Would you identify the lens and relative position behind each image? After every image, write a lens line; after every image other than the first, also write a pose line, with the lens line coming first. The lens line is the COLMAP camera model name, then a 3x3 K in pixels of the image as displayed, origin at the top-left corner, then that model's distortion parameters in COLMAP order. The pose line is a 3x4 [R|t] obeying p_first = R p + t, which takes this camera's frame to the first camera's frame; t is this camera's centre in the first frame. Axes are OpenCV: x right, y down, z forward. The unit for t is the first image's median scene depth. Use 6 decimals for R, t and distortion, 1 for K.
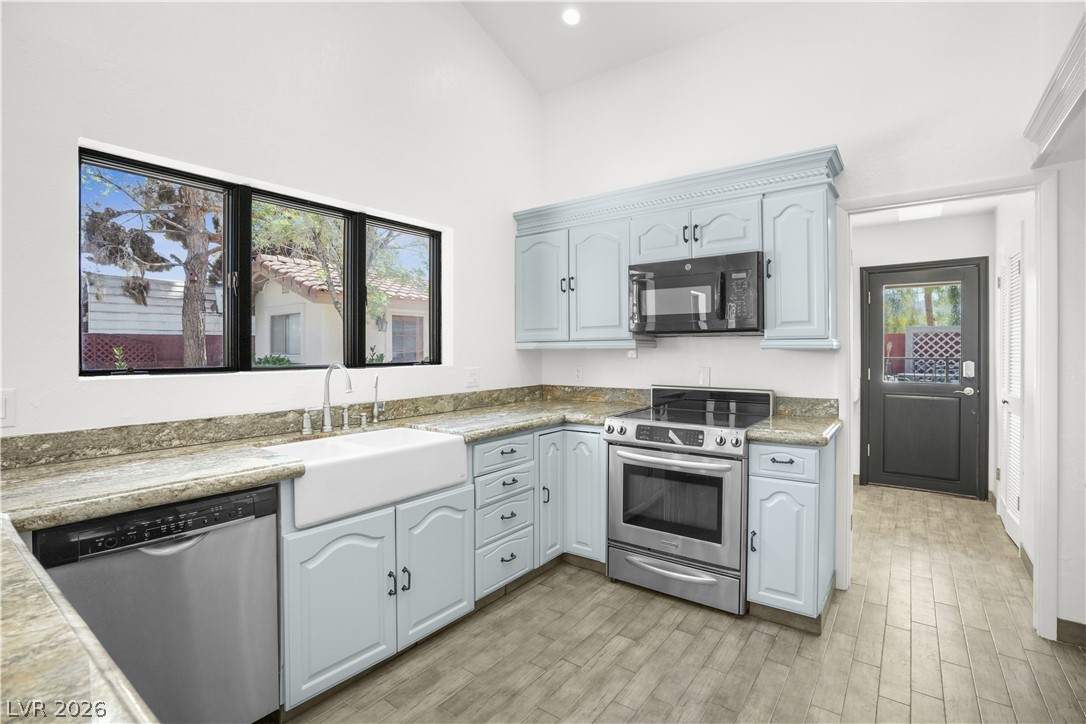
lens RADIAL K [[513.4, 0, 543.0], [0, 513.4, 362.0], [0, 0, 1]] dist [-0.056798, 0.022200]
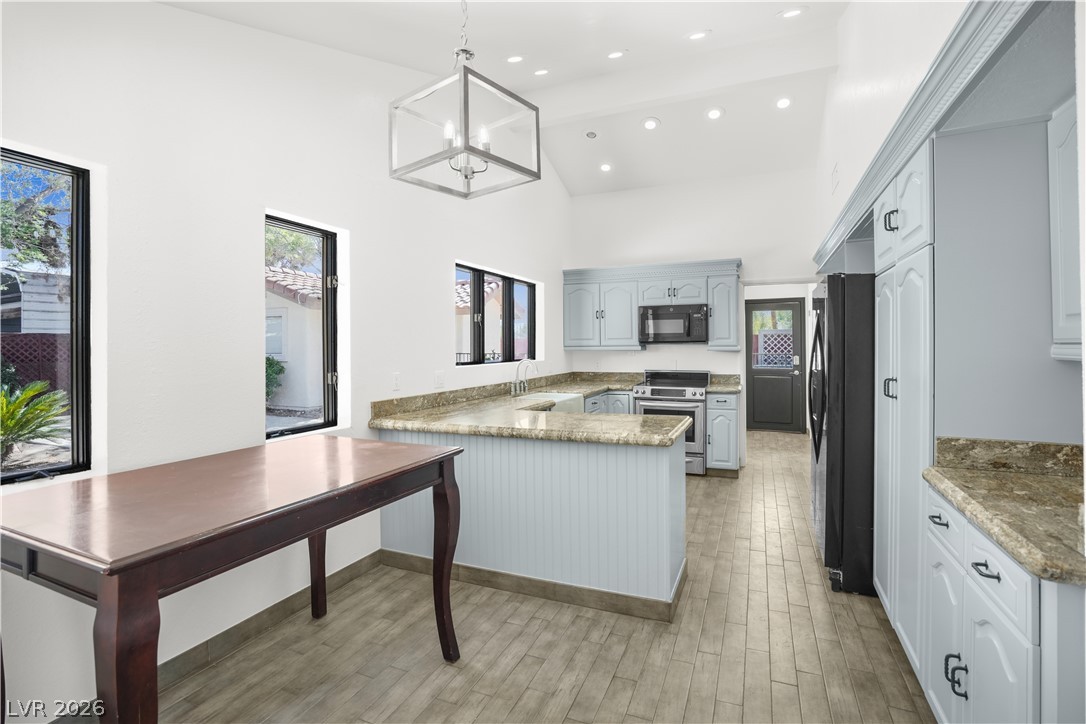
lens RADIAL K [[503.9, 0, 544.0], [0, 503.9, 351.8], [0, 0, 1]] dist [-0.080221, 0.019995]
pose [[0.974773, -0.005388, 0.223136, -0.622221], [0.008455, 0.999882, -0.012790, -0.000698], [-0.223040, 0.014354, 0.974704, -0.774327]]
